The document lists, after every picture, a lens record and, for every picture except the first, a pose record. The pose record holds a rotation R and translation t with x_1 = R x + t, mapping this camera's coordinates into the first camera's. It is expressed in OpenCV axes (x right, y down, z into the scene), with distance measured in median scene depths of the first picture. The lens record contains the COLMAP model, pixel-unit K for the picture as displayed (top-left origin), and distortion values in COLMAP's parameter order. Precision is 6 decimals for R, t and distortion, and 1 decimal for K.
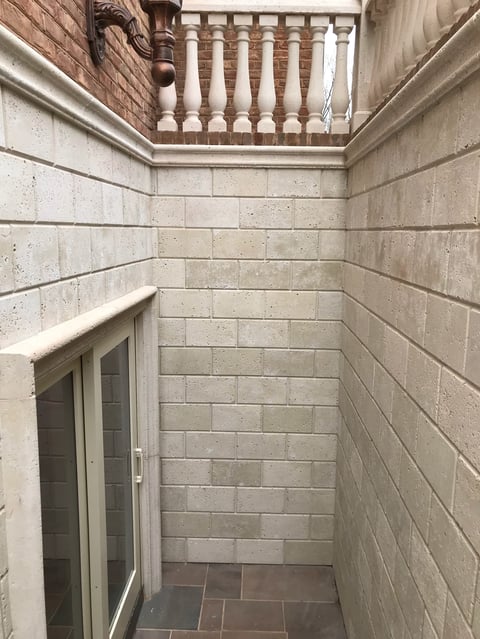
lens RADIAL K [[521.5, 0, 242.0], [0, 521.5, 316.8], [0, 0, 1]] dist [0.038009, -0.041968]
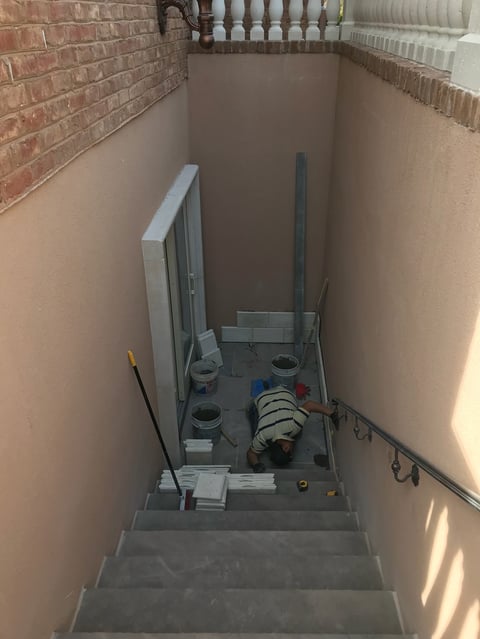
lens RADIAL K [[521.5, 0, 240.8], [0, 521.5, 318.3], [0, 0, 1]] dist [0.038009, -0.041968]
pose [[0.999687, -0.003950, -0.024708, -0.010529], [0.012410, 0.935717, 0.352533, -0.167187], [0.021728, -0.352729, 0.935473, -0.491631]]
